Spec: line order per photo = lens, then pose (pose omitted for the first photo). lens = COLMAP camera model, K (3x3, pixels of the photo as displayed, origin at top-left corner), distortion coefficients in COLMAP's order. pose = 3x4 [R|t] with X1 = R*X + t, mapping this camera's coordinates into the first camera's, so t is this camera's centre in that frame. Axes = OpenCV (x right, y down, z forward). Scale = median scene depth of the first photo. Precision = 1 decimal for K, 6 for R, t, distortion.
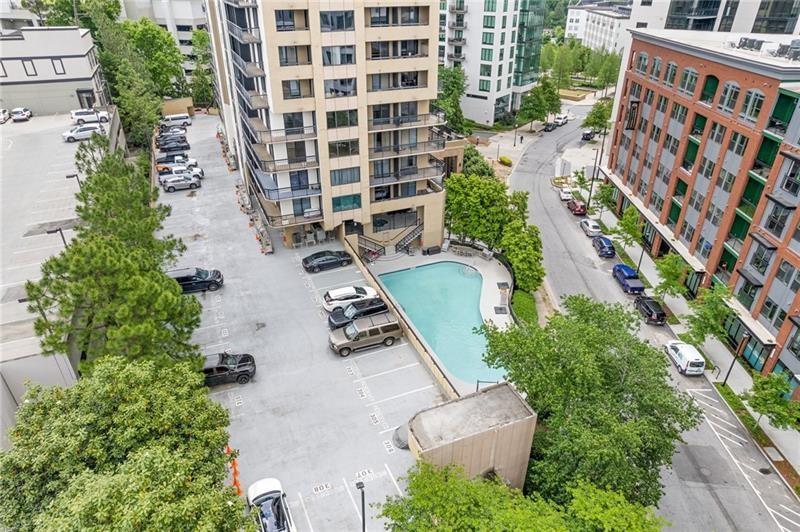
lens RADIAL K [[511.7, 0, 400.0], [0, 511.7, 266.0], [0, 0, 1]] dist [-0.075980, 0.073783]
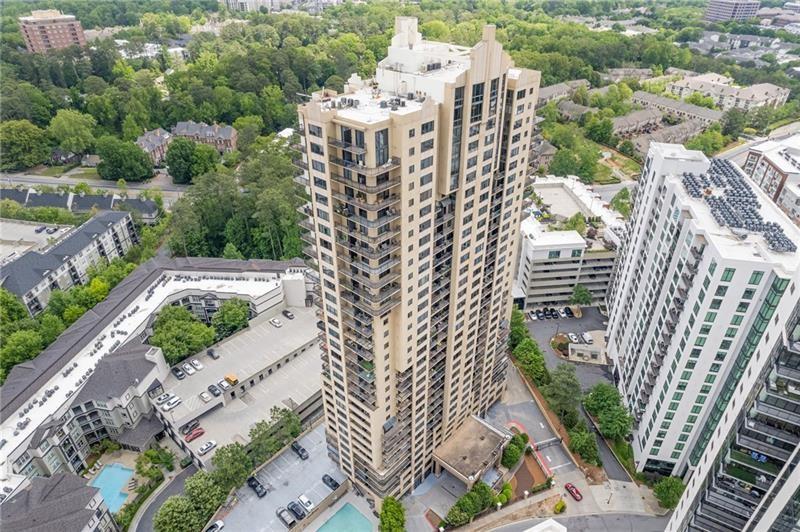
lens RADIAL K [[511.7, 0, 400.0], [0, 511.7, 266.0], [0, 0, 1]] dist [-0.075980, 0.073783]
pose [[0.428283, 0.481757, -0.764516, 1.311425], [-0.439813, 0.850196, 0.289364, -1.687191], [0.789391, 0.212315, 0.576007, -0.344427]]
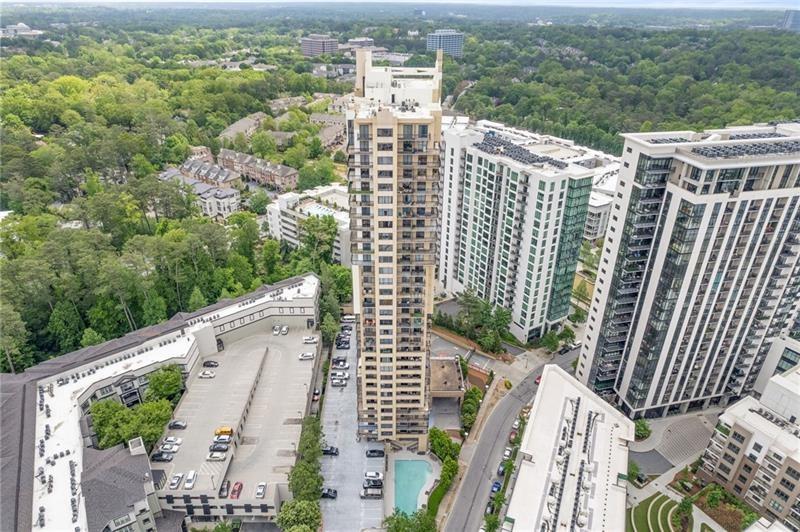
lens RADIAL K [[511.7, 0, 400.0], [0, 511.7, 266.0], [0, 0, 1]] dist [-0.075980, 0.073783]
pose [[0.924155, 0.182517, -0.335596, 0.693365], [-0.190394, 0.981661, 0.009582, -1.024485], [0.331191, 0.055041, 0.941957, -1.539391]]
